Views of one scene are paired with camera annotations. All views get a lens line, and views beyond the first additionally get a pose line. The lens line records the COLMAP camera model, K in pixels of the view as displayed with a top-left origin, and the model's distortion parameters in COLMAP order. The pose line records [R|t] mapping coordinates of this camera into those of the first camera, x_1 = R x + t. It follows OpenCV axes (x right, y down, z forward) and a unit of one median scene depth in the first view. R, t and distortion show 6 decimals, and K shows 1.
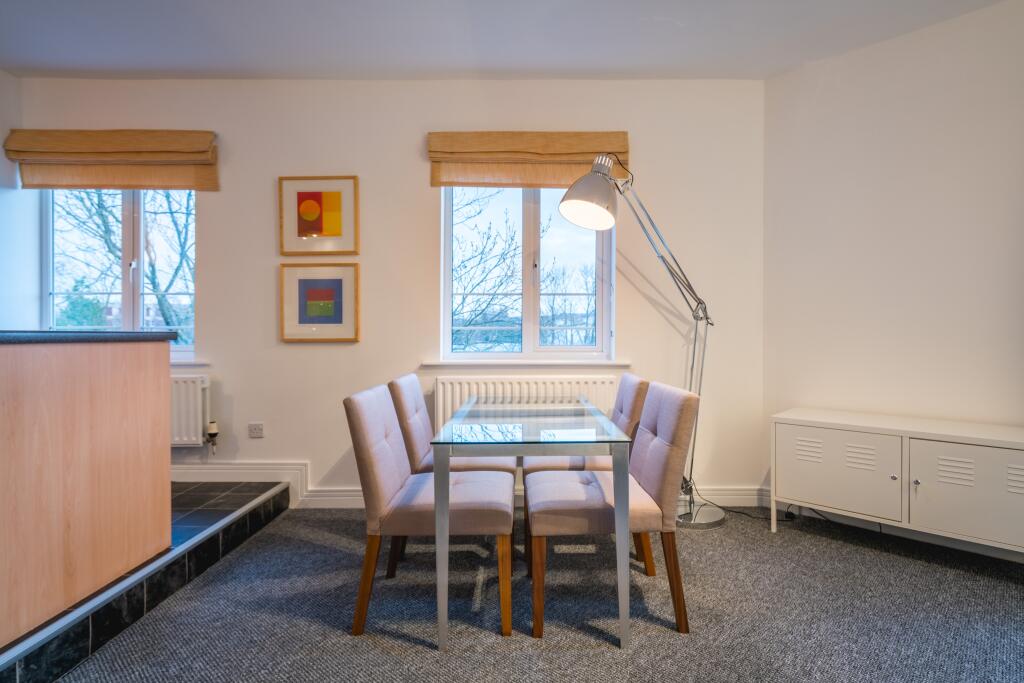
lens RADIAL K [[523.1, 0, 511.2], [0, 523.1, 349.6], [0, 0, 1]] dist [-0.004230, -0.001968]
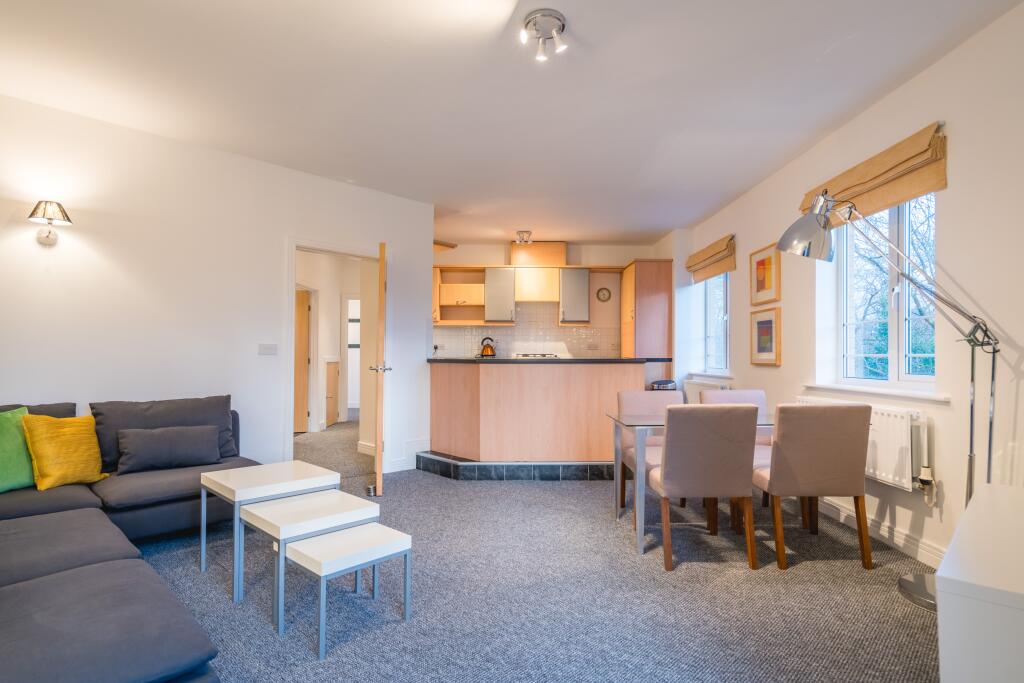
lens RADIAL K [[523.1, 0, 482.6], [0, 523.1, 359.5], [0, 0, 1]] dist [-0.004230, -0.001968]
pose [[-0.060516, 0.007908, -0.998136, 1.090366], [0.000356, 0.999969, 0.007901, -0.042417], [0.998167, 0.000123, -0.060517, 0.328724]]
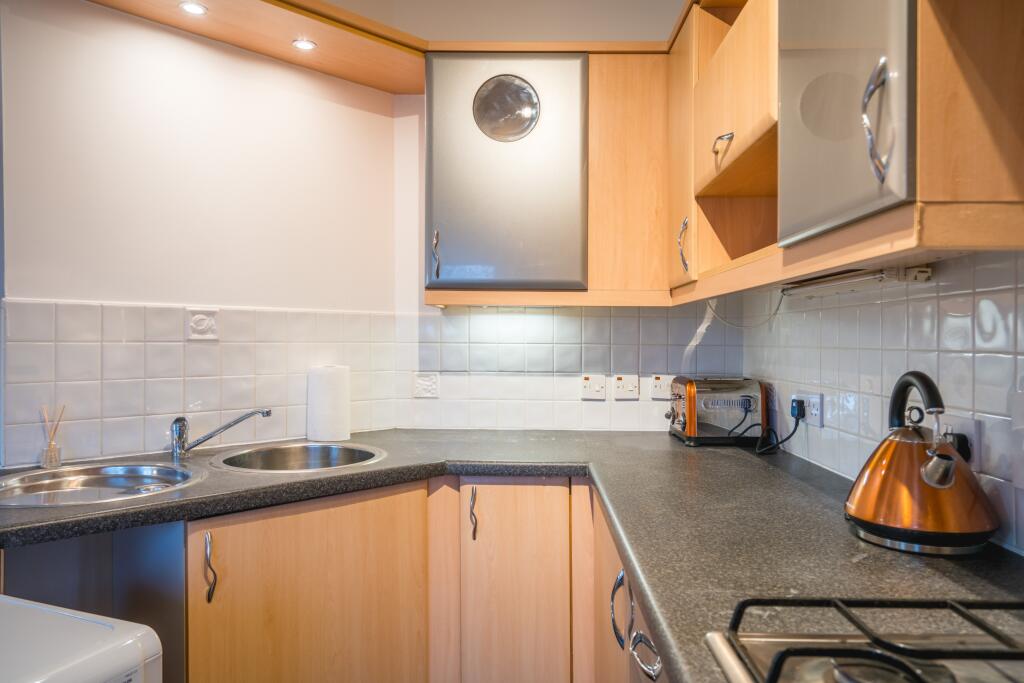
lens RADIAL K [[678.4, 0, 515.9], [0, 678.4, 342.9], [0, 0, 1]] dist [0.004432, 0.002842]
pose [[-0.999705, -0.003483, 0.024027, -1.003241], [-0.003494, 0.999994, -0.000422, -0.134616], [-0.024025, -0.000506, -0.999711, 0.575044]]
